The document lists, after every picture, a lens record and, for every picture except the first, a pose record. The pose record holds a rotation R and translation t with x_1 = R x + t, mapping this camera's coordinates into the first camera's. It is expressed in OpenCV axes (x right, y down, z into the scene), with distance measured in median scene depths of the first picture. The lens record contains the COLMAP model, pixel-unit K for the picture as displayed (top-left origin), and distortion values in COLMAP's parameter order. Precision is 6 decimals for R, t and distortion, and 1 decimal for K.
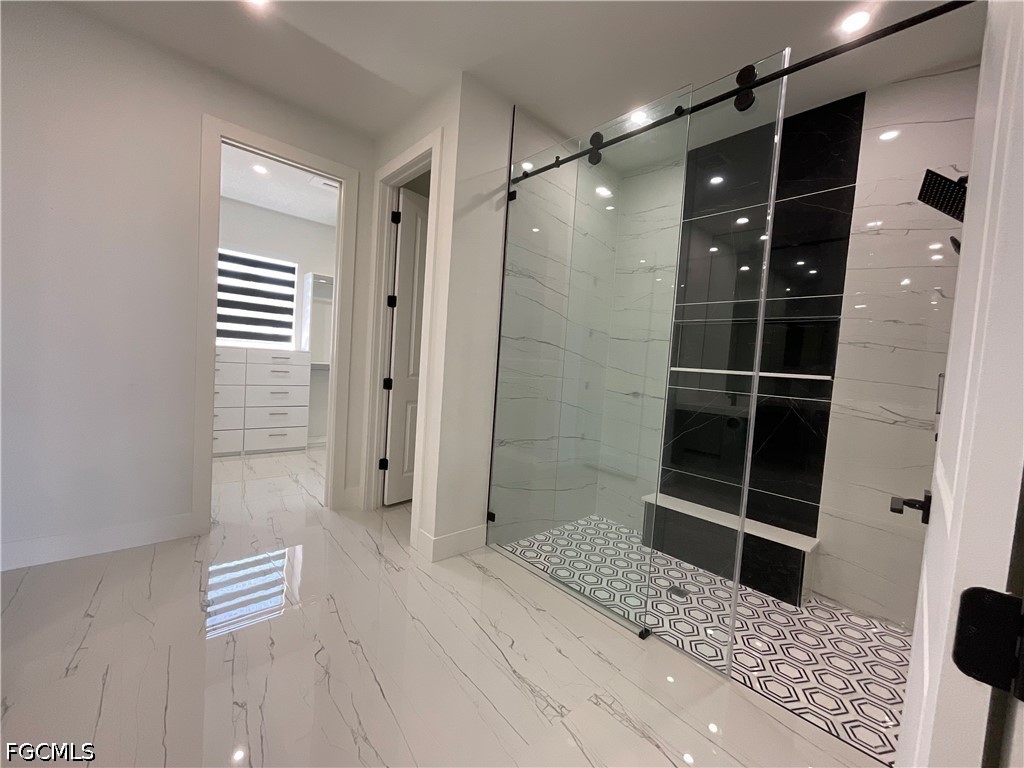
lens RADIAL K [[414.8, 0, 512.0], [0, 414.8, 384.0], [0, 0, 1]] dist [-0.000206, 0.000024]
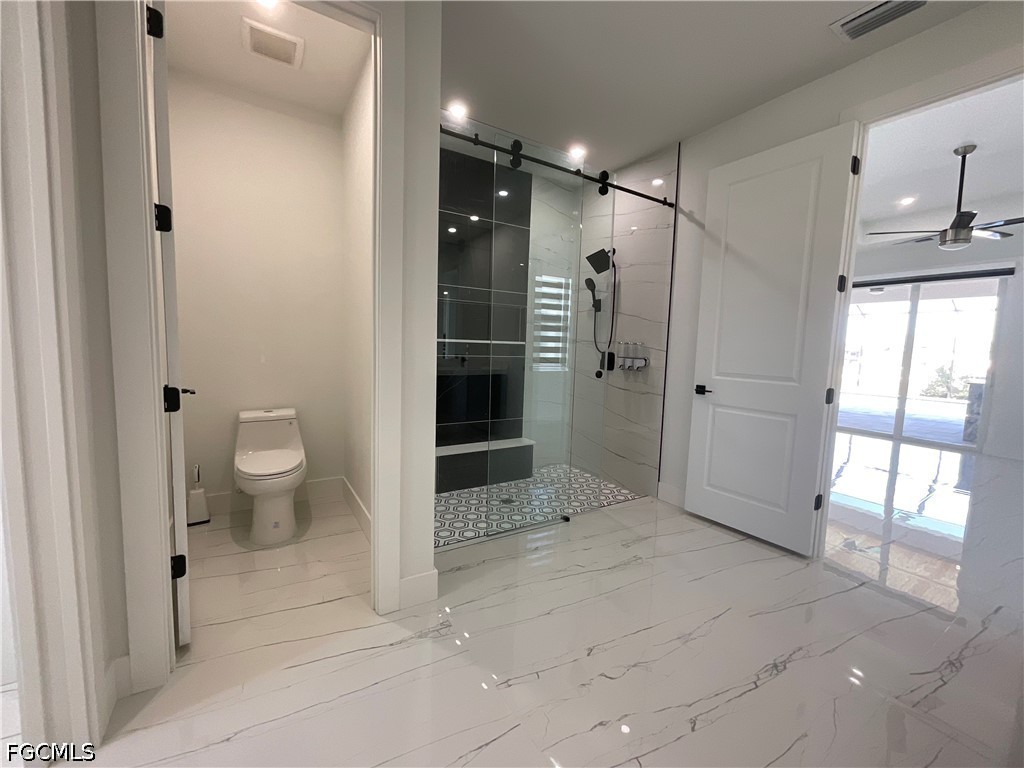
lens RADIAL K [[414.8, 0, 512.0], [0, 414.8, 384.0], [0, 0, 1]] dist [-0.000206, 0.000024]
pose [[0.197271, -0.148903, 0.968975, -0.875360], [0.028237, 0.988851, 0.146208, -0.095272], [-0.979942, -0.001482, 0.199276, 0.685327]]
